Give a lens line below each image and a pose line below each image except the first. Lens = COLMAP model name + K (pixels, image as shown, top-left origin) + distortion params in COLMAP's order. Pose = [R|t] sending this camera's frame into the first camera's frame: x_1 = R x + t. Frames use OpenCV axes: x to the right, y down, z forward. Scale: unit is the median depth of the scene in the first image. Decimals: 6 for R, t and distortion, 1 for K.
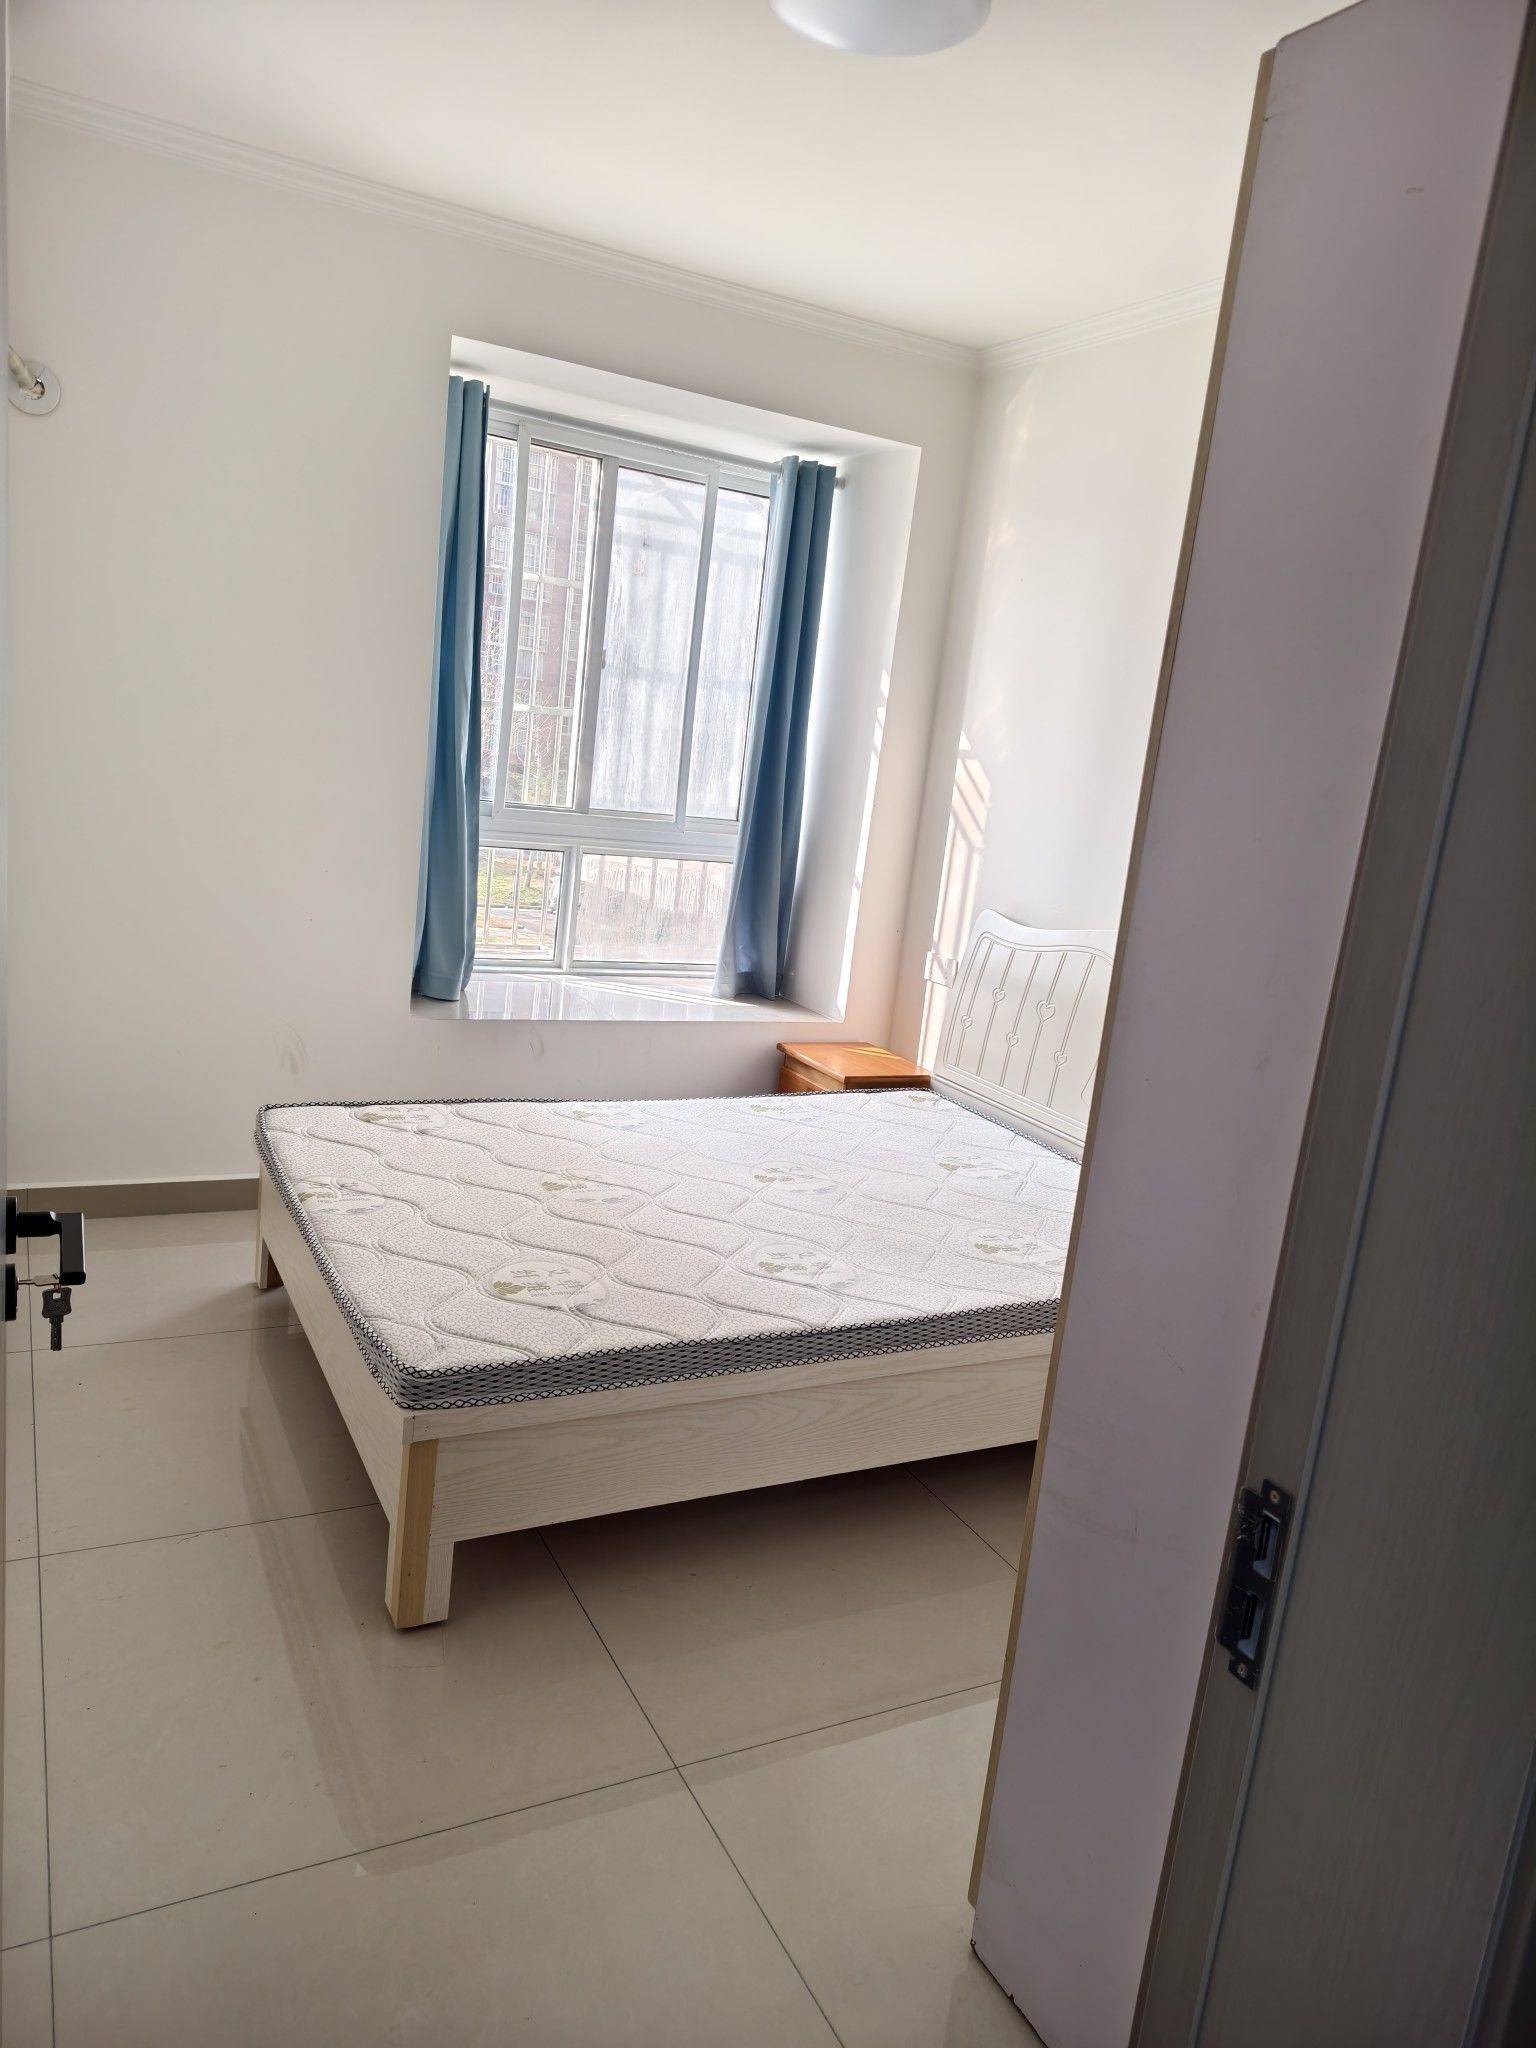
lens RADIAL K [[1411.9, 0, 768.0], [0, 1411.9, 1024.0], [0, 0, 1]] dist [0.000941, 0.000240]
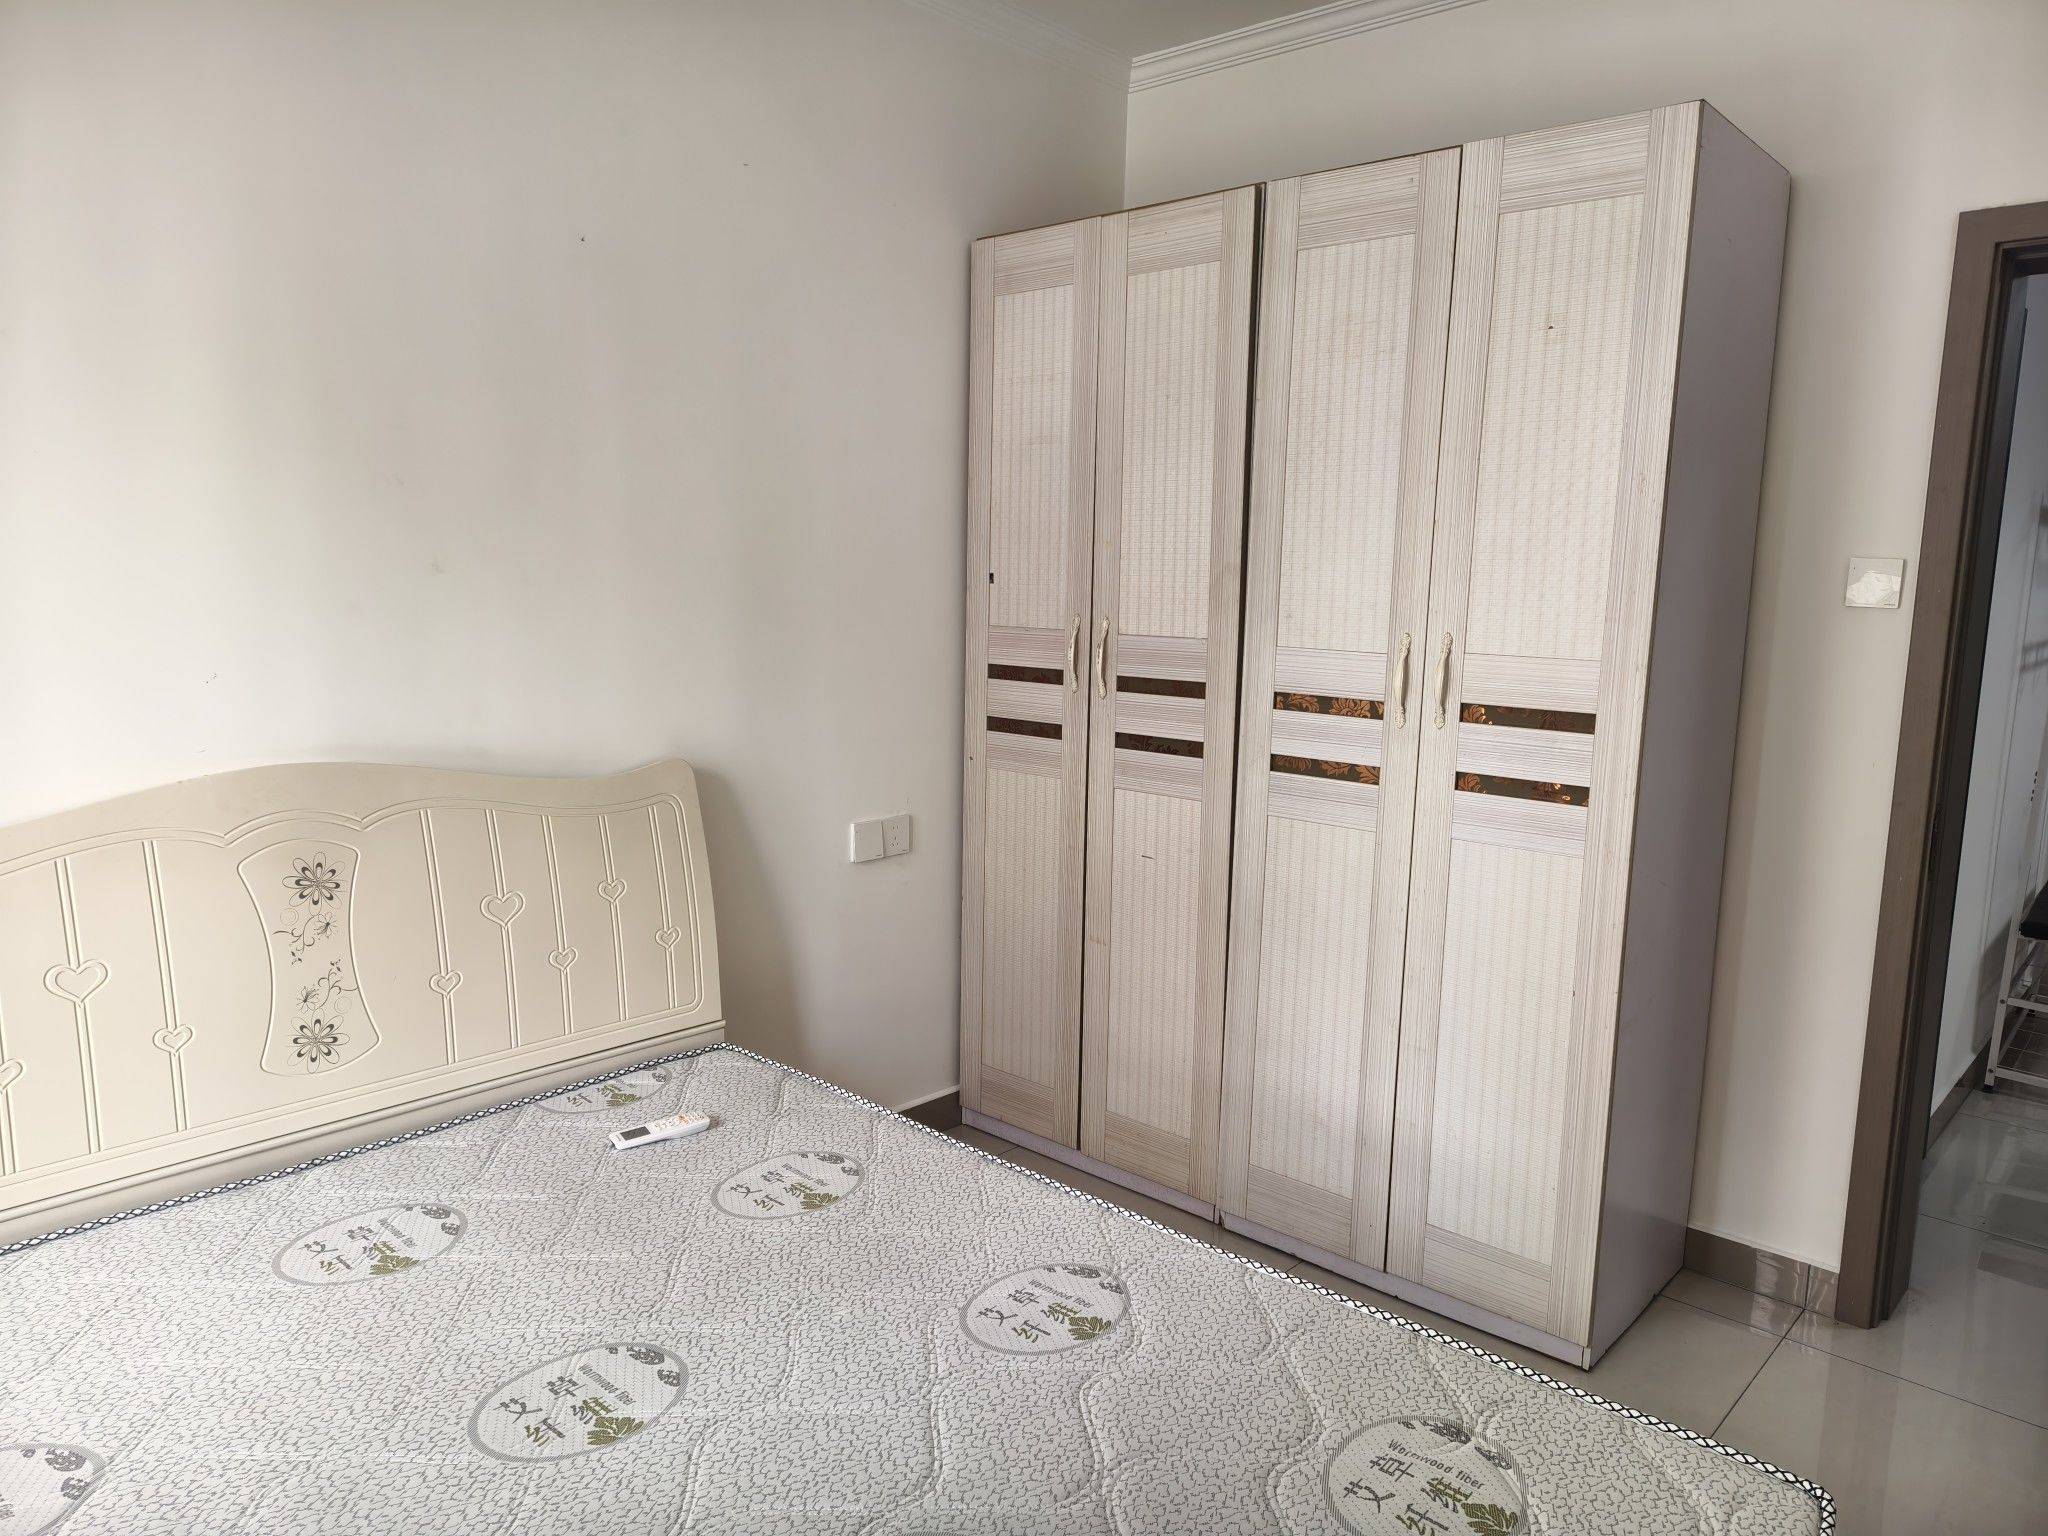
lens RADIAL K [[1411.9, 0, 1024.0], [0, 1411.9, 768.0], [0, 0, 1]] dist [0.000941, 0.000240]
pose [[-0.341619, -0.255726, 0.904379, -0.451406], [0.131245, 0.939861, 0.315336, -0.247468], [-0.930629, 0.226420, -0.287512, 1.022640]]
